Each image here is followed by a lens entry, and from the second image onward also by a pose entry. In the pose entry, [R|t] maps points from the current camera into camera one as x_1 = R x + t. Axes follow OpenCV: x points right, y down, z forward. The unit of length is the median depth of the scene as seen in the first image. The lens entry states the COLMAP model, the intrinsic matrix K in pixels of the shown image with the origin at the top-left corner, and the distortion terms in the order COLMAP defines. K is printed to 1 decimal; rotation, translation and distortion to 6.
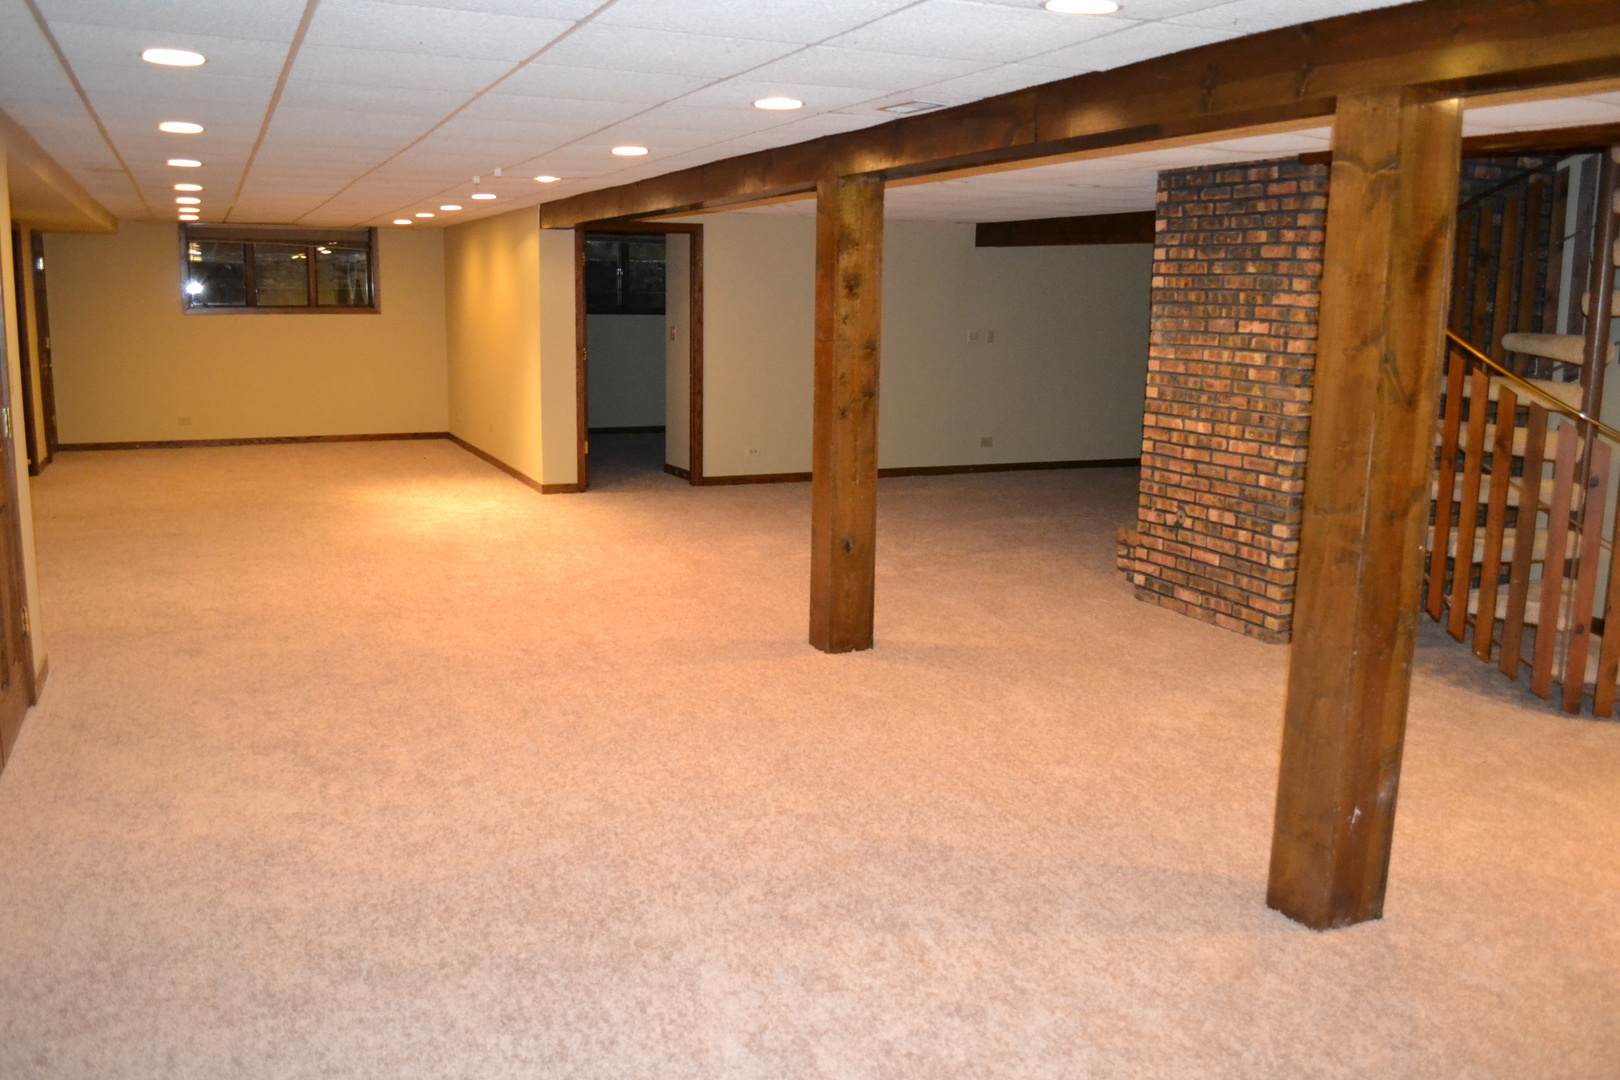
lens RADIAL K [[1300.6, 0, 813.4], [0, 1300.6, 541.7], [0, 0, 1]] dist [-0.085640, 0.013773]
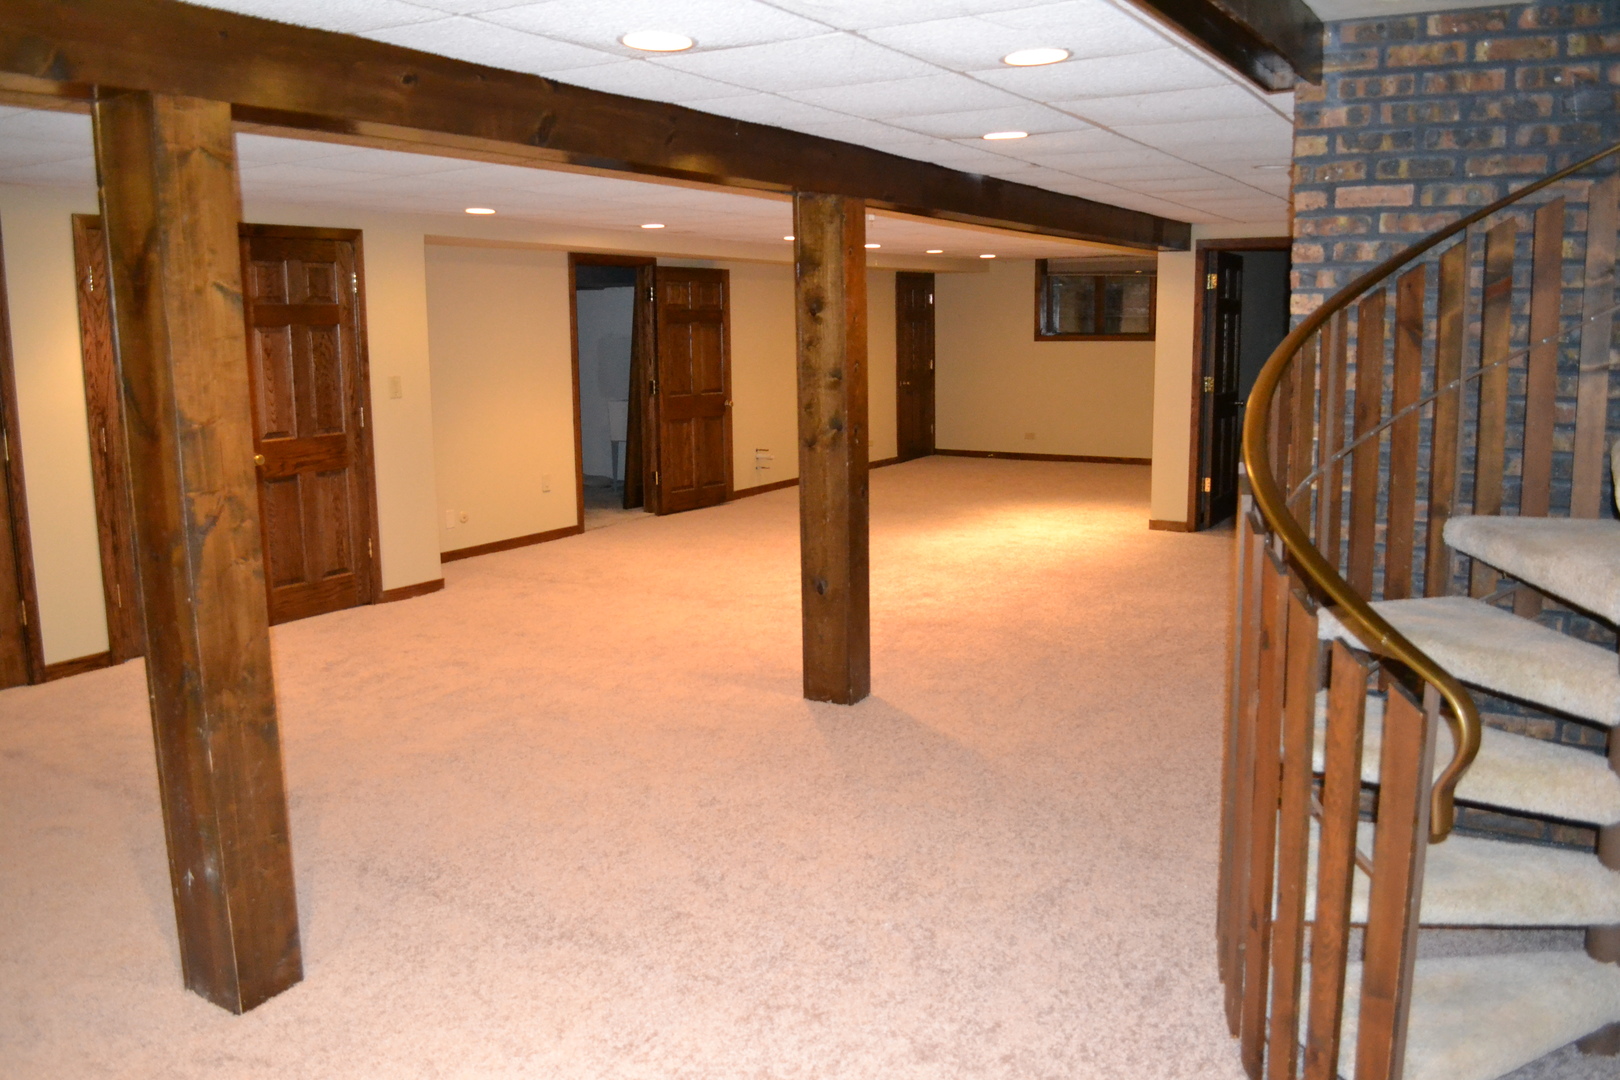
lens RADIAL K [[1300.6, 0, 814.2], [0, 1300.6, 537.0], [0, 0, 1]] dist [-0.085640, 0.013773]
pose [[0.553732, 0.112192, -0.825102, 0.437719], [-0.132664, 0.990112, 0.045597, -0.041369], [0.822059, 0.084212, 0.563140, 0.258576]]
